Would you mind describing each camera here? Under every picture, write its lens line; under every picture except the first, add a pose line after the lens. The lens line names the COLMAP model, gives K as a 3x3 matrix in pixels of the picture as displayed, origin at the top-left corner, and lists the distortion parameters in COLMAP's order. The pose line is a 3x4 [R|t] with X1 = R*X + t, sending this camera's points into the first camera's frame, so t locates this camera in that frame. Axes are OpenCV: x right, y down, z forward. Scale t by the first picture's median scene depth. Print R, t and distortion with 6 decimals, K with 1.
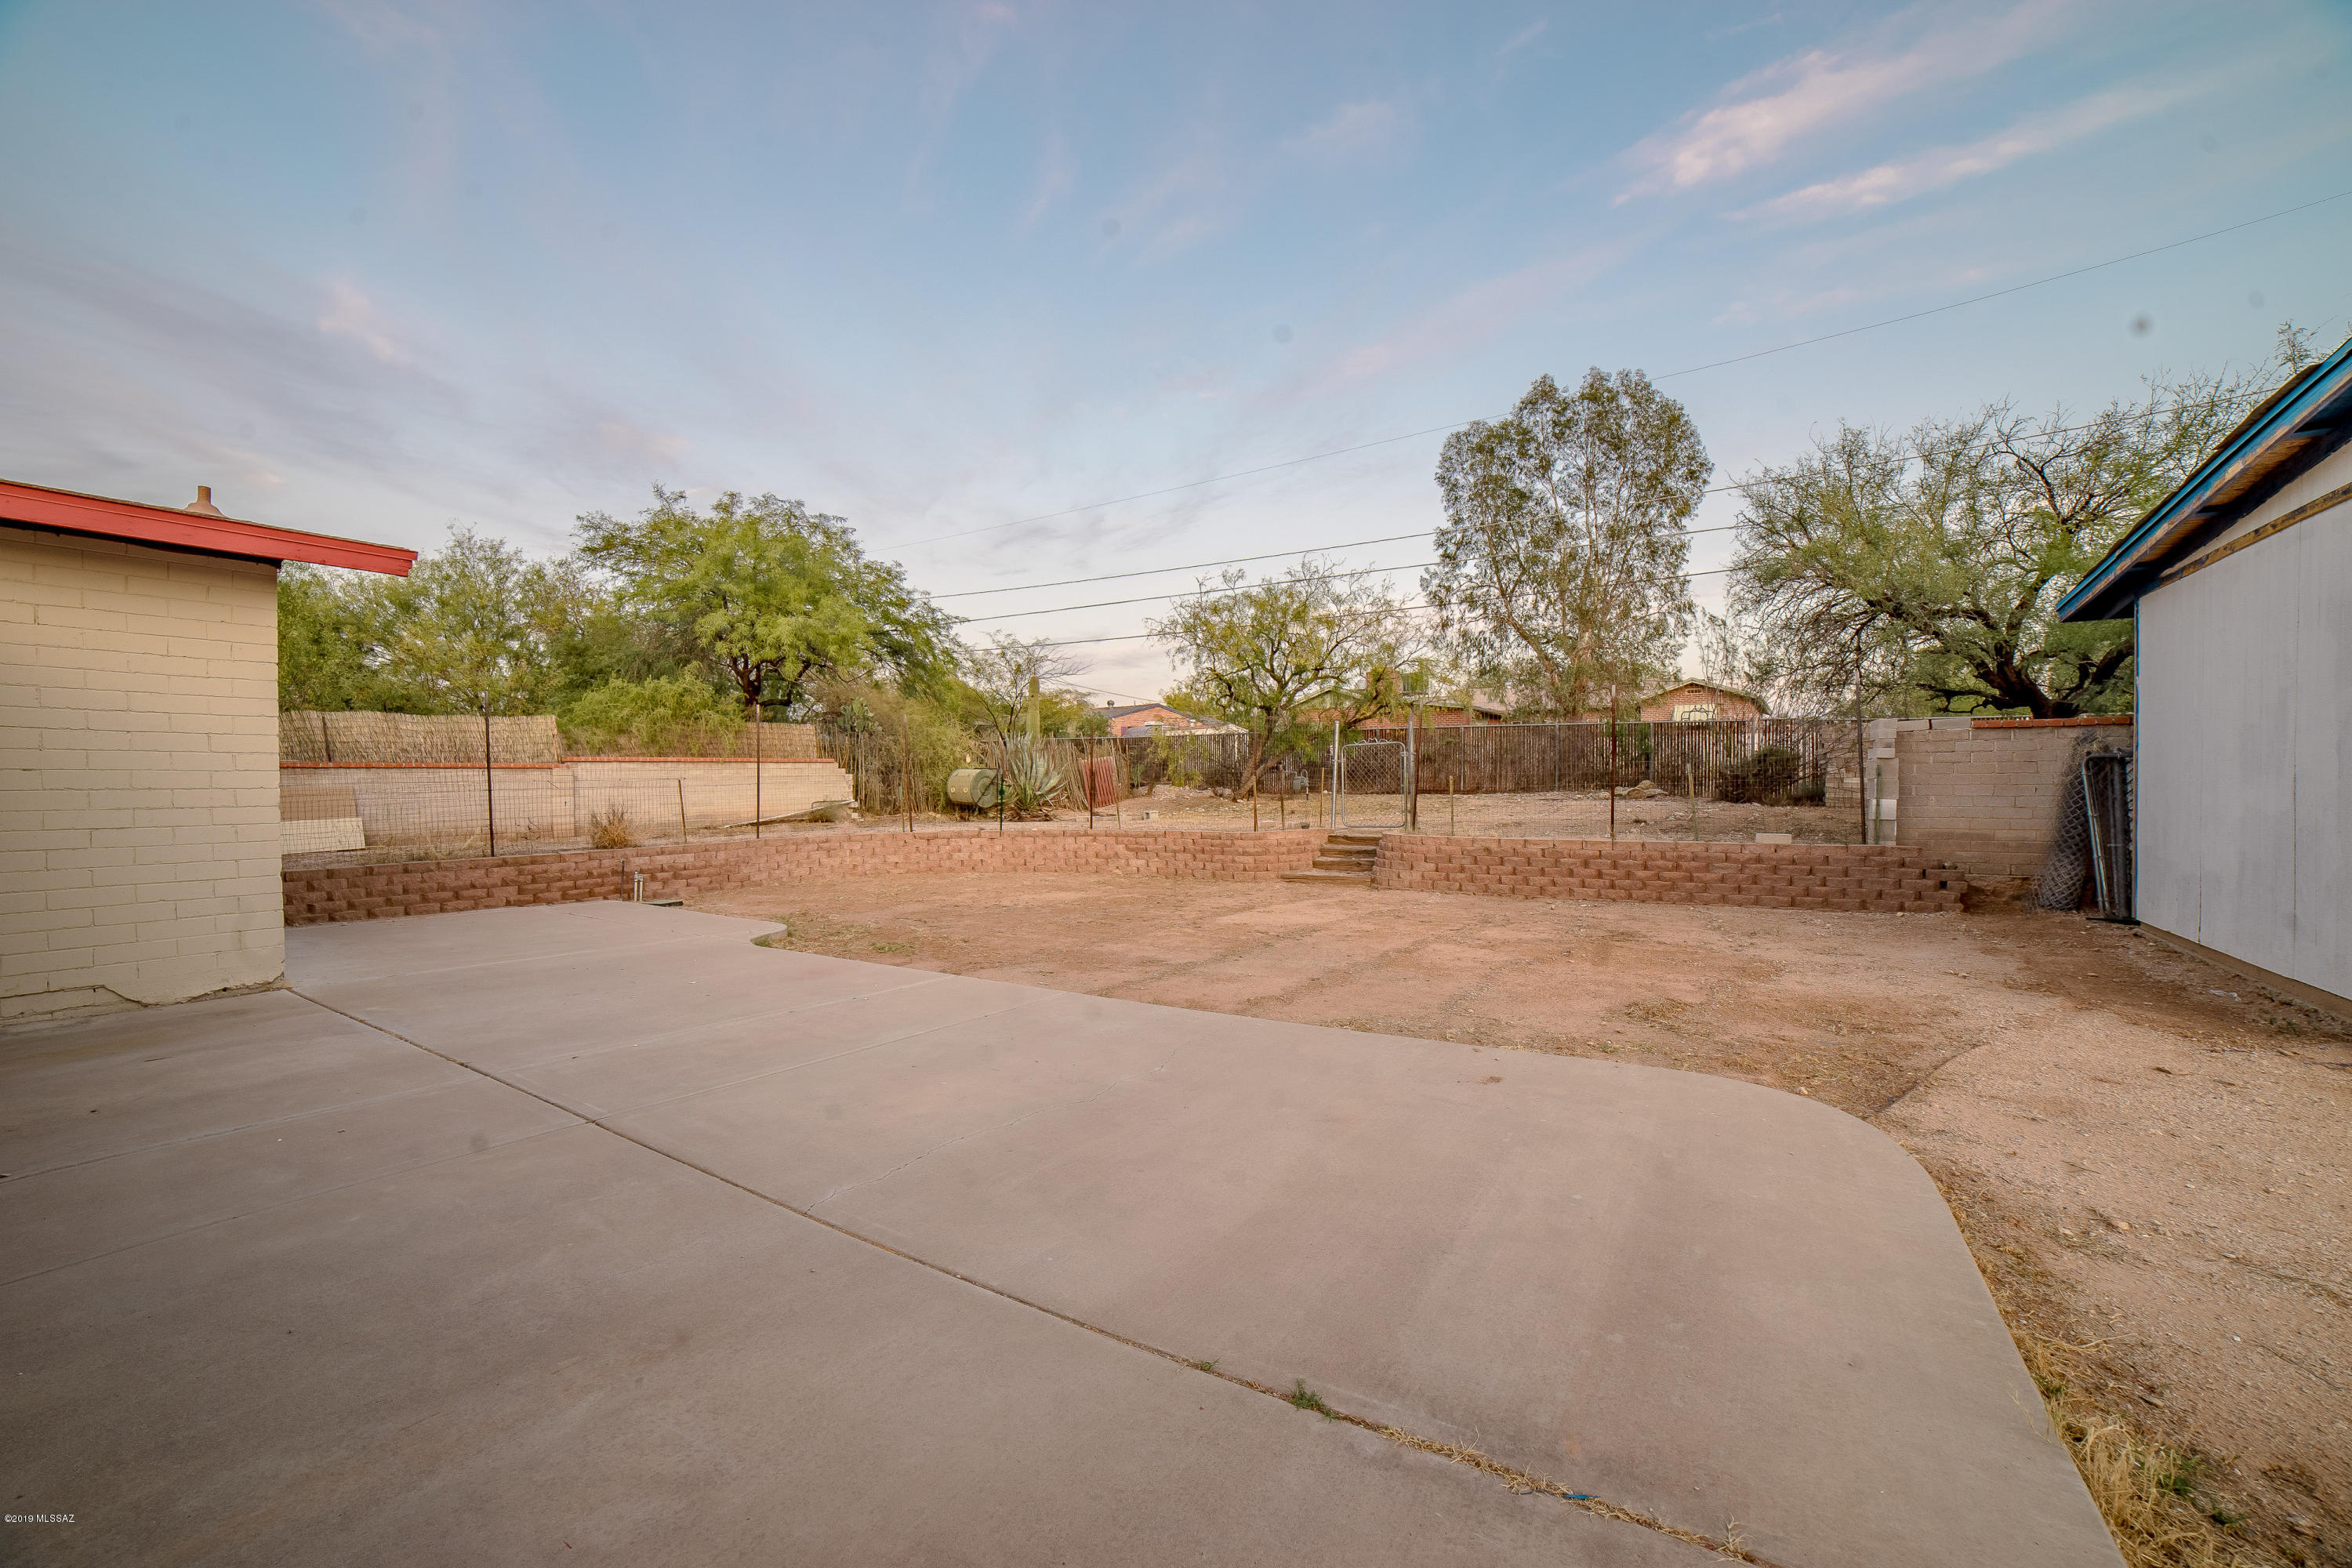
lens RADIAL K [[957.6, 0, 1167.3], [0, 957.6, 792.1], [0, 0, 1]] dist [-0.112499, 0.041827]
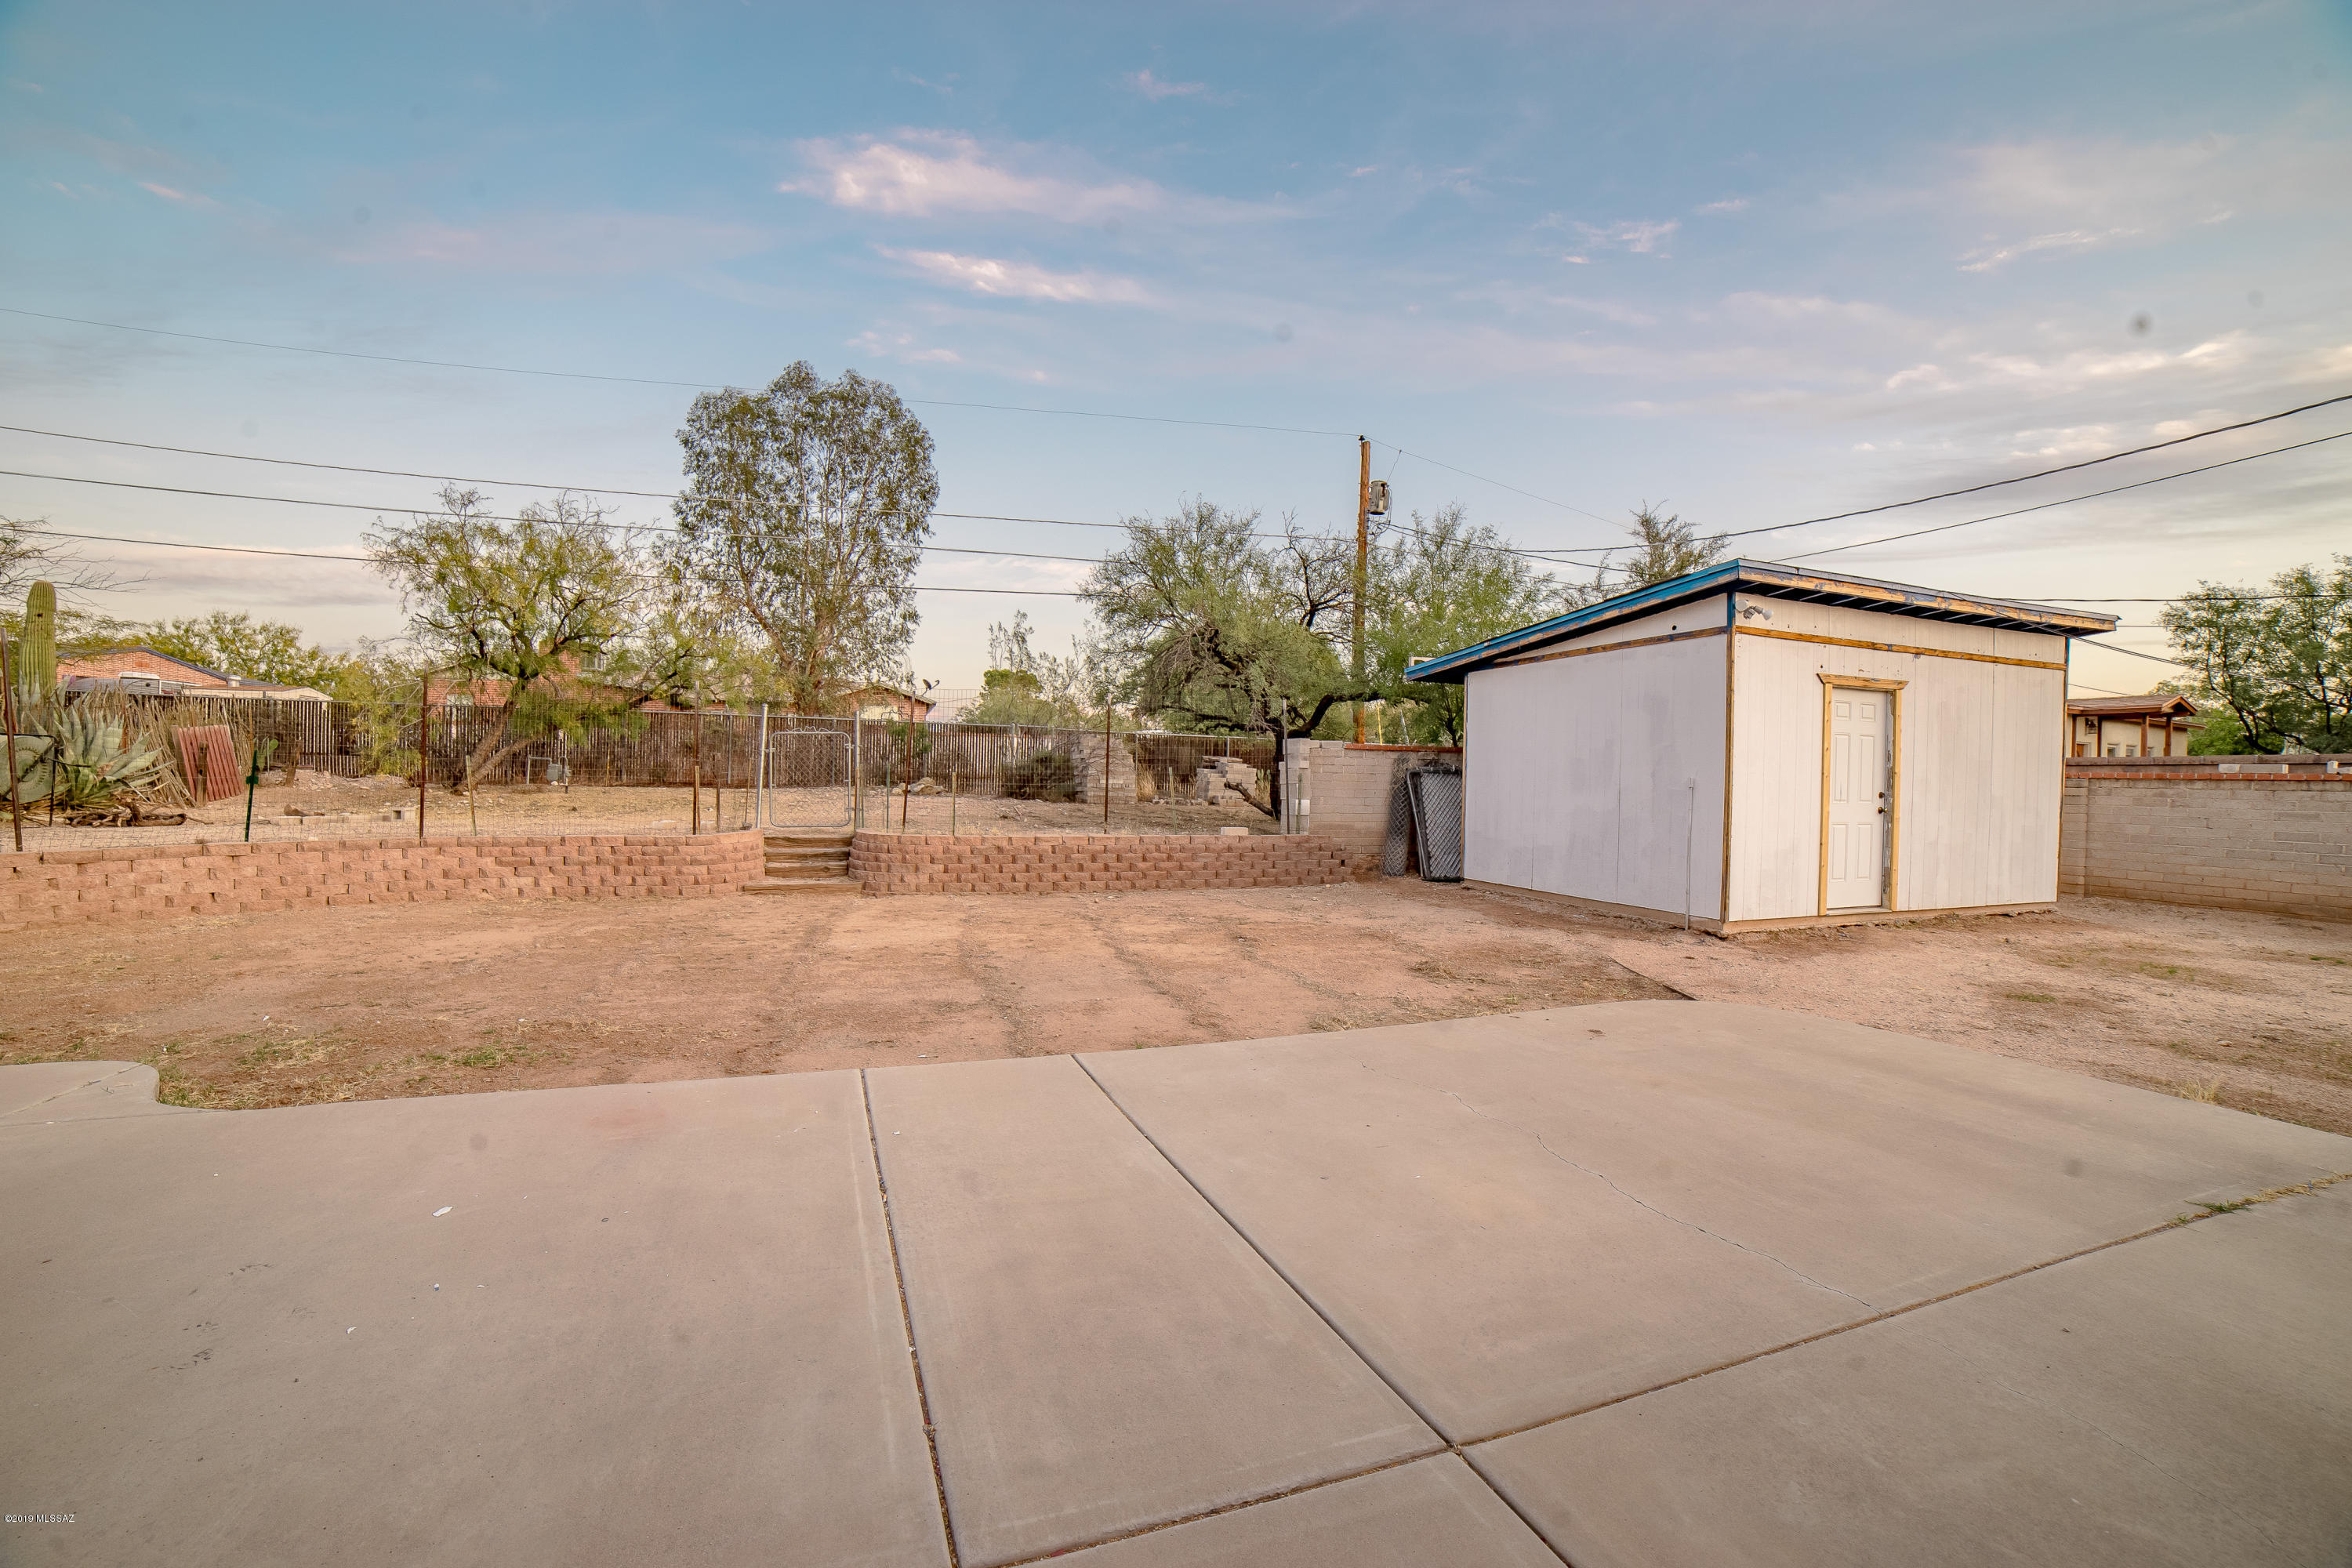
lens RADIAL K [[957.6, 0, 1167.3], [0, 957.6, 792.1], [0, 0, 1]] dist [-0.112499, 0.041827]
pose [[0.614474, 0.008950, 0.788886, -0.268101], [-0.014068, 0.999901, -0.000386, 0.000130], [-0.788811, -0.010861, 0.614539, 0.194858]]
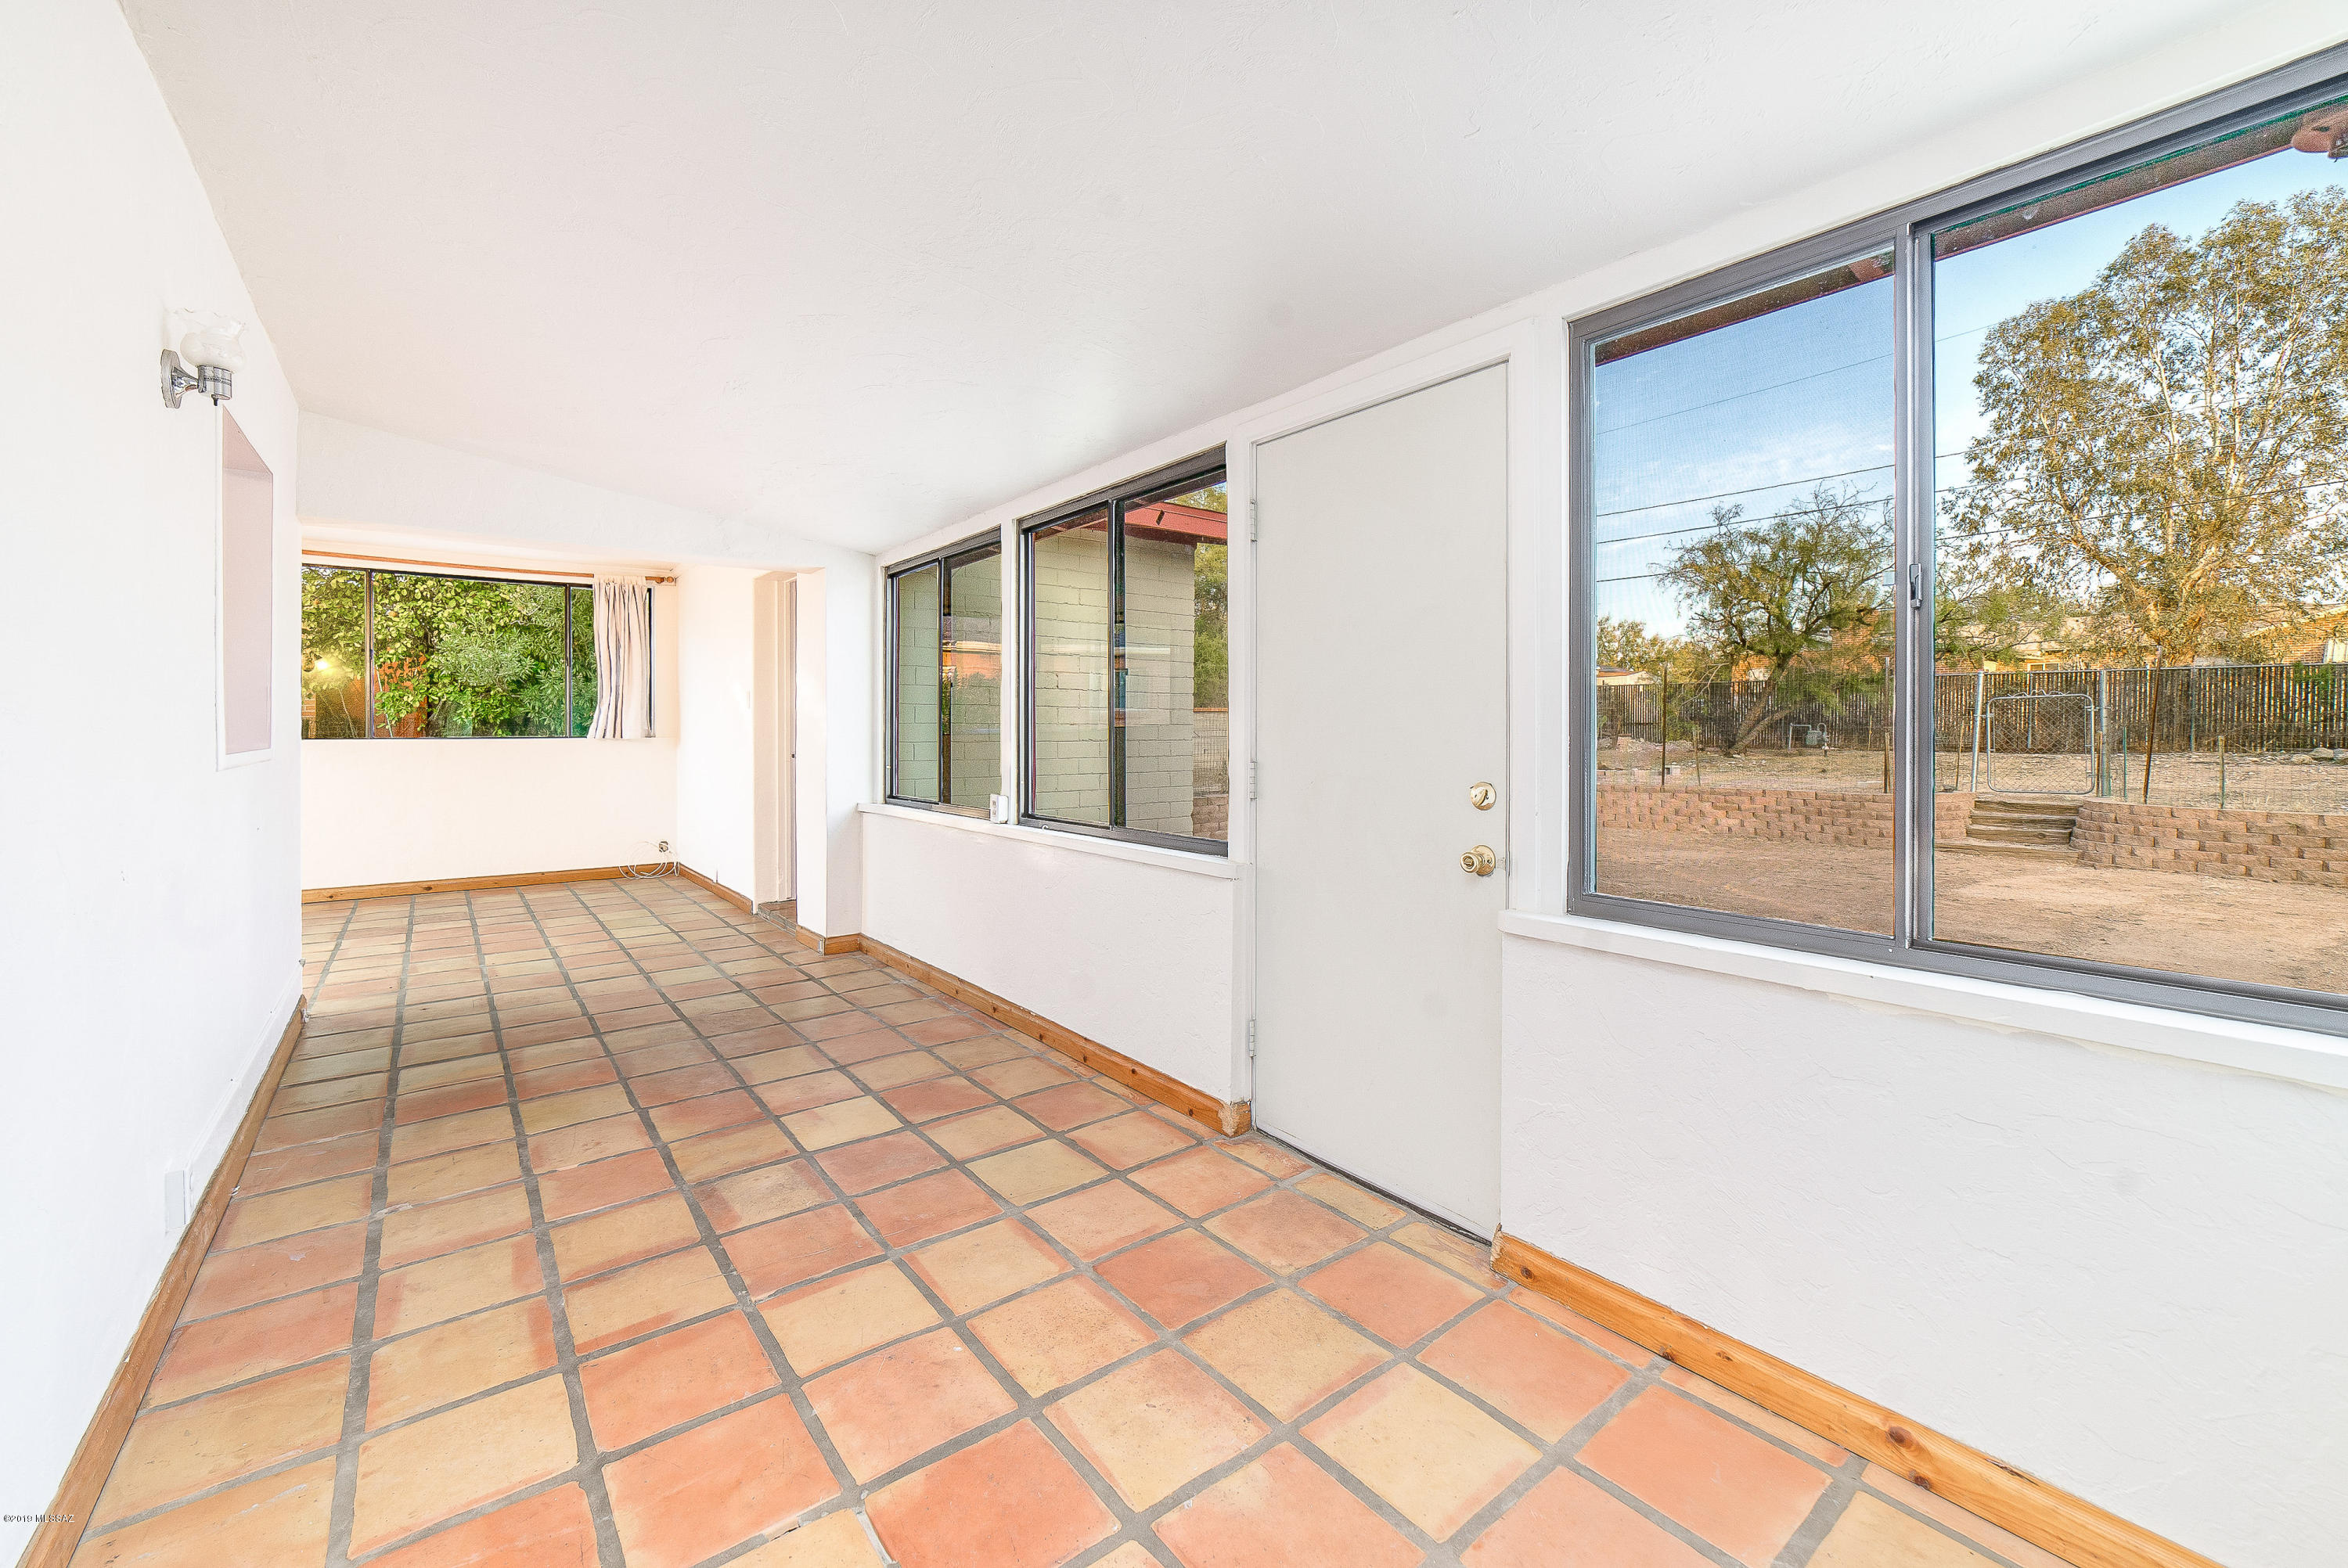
lens RADIAL K [[938.2, 0, 1181.6], [0, 938.2, 732.3], [0, 0, 1]] dist [-0.002066, 0.003791]
pose [[0.945424, 0.010941, -0.325659, -0.239086], [-0.013402, 0.999896, -0.005313, -0.003273], [0.325567, 0.009388, 0.945472, -0.060896]]
